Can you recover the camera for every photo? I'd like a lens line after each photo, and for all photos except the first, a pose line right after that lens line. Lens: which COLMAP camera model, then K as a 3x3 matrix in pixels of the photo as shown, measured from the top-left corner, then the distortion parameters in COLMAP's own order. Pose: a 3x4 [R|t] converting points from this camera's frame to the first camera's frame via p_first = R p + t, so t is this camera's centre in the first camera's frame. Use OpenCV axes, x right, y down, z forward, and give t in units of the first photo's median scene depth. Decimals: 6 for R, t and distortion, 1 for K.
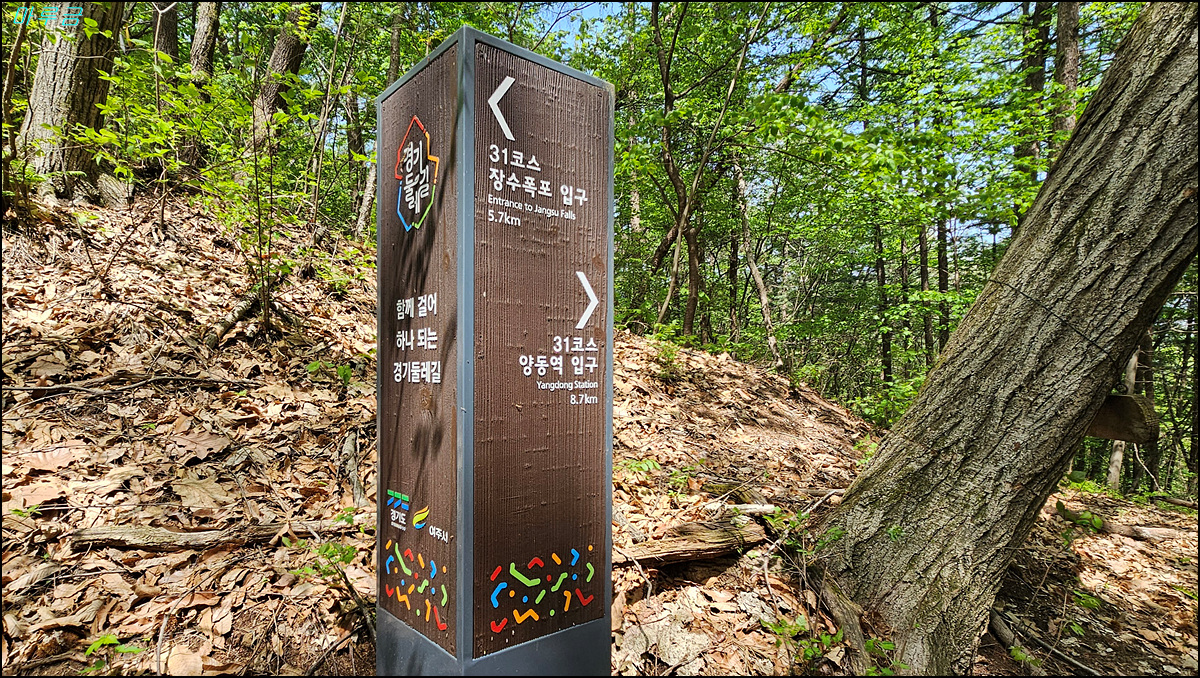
lens RADIAL K [[500.5, 0, 600.0], [0, 500.5, 339.0], [0, 0, 1]] dist [0.000010, -0.000020]
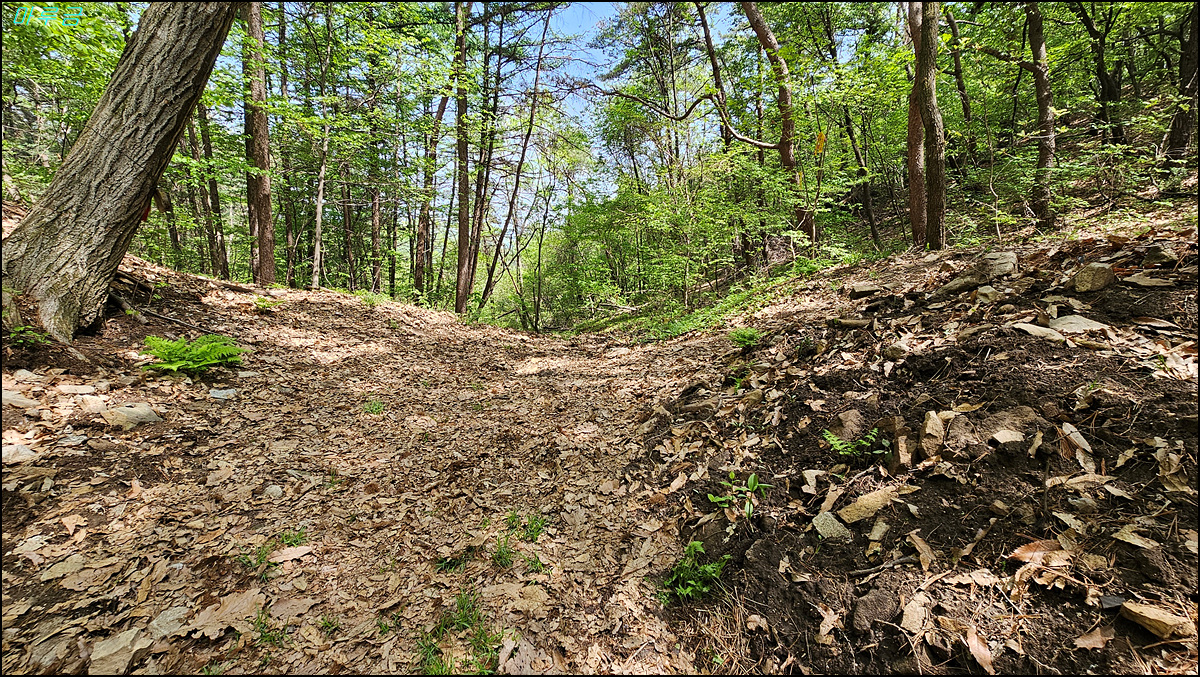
lens RADIAL K [[490.4, 0, 594.0], [0, 490.4, 346.4], [0, 0, 1]] dist [-0.000551, -0.000258]
pose [[0.469138, -0.157453, 0.868976, -0.061293], [-0.051626, 0.977406, 0.204971, 0.153928], [-0.881615, -0.141021, 0.450409, -1.153589]]
